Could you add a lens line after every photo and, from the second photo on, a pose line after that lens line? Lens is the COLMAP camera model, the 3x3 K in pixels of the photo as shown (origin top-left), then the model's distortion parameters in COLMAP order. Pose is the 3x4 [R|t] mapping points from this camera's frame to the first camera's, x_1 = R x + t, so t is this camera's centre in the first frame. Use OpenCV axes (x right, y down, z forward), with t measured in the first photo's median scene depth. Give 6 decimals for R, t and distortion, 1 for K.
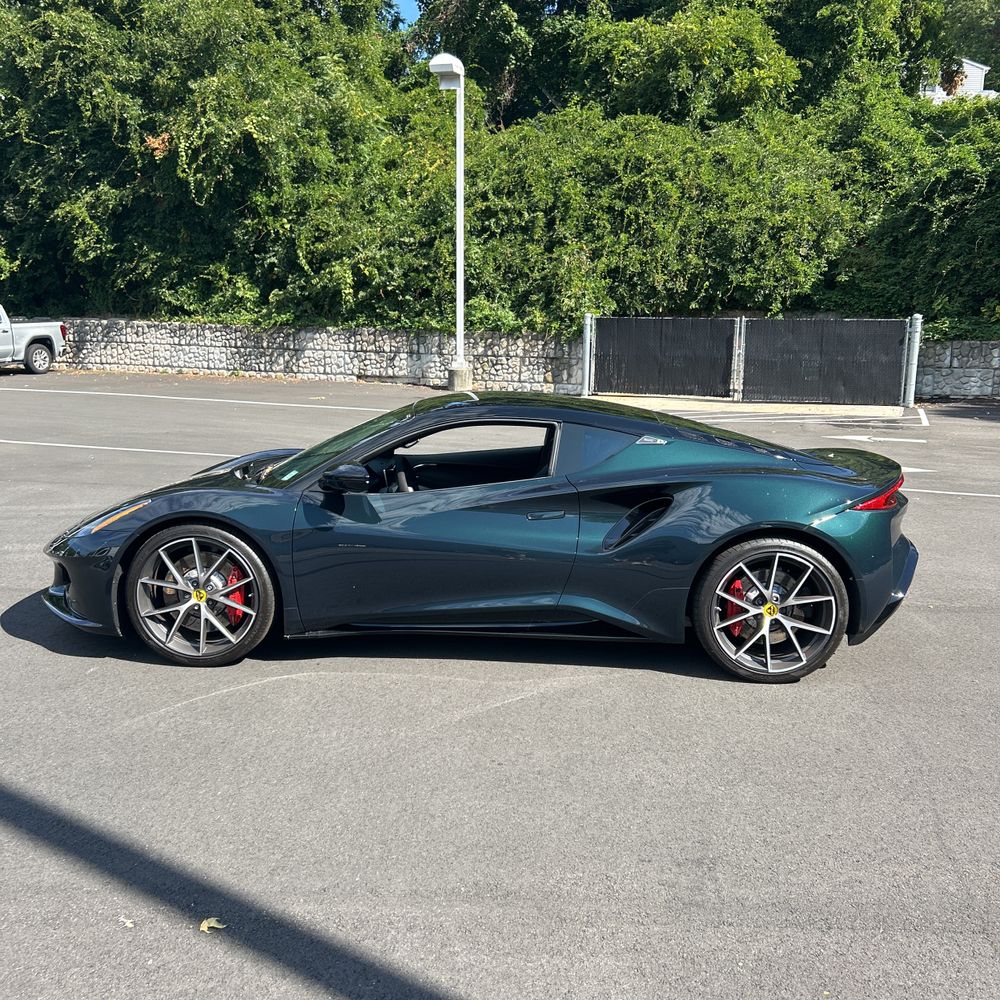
lens RADIAL K [[997.5, 0, 505.8], [0, 997.5, 495.8], [0, 0, 1]] dist [0.133179, -0.343648]
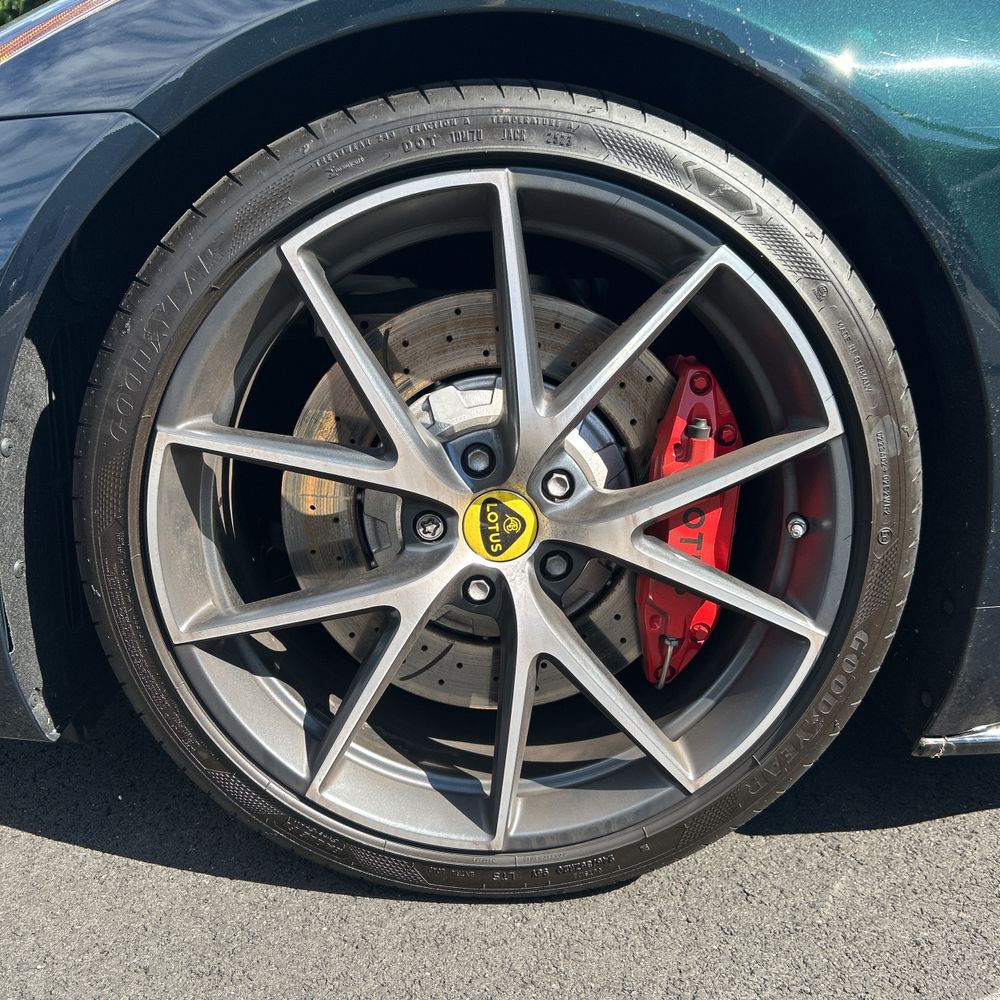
lens RADIAL K [[1009.8, 0, 486.7], [0, 1009.8, 476.4], [0, 0, 1]] dist [0.134040, -0.230529]
pose [[0.997524, 0.006977, 0.069973, -0.057675], [-0.013541, 0.995501, 0.093781, 0.013288], [-0.069004, -0.094496, 0.993131, 0.148758]]
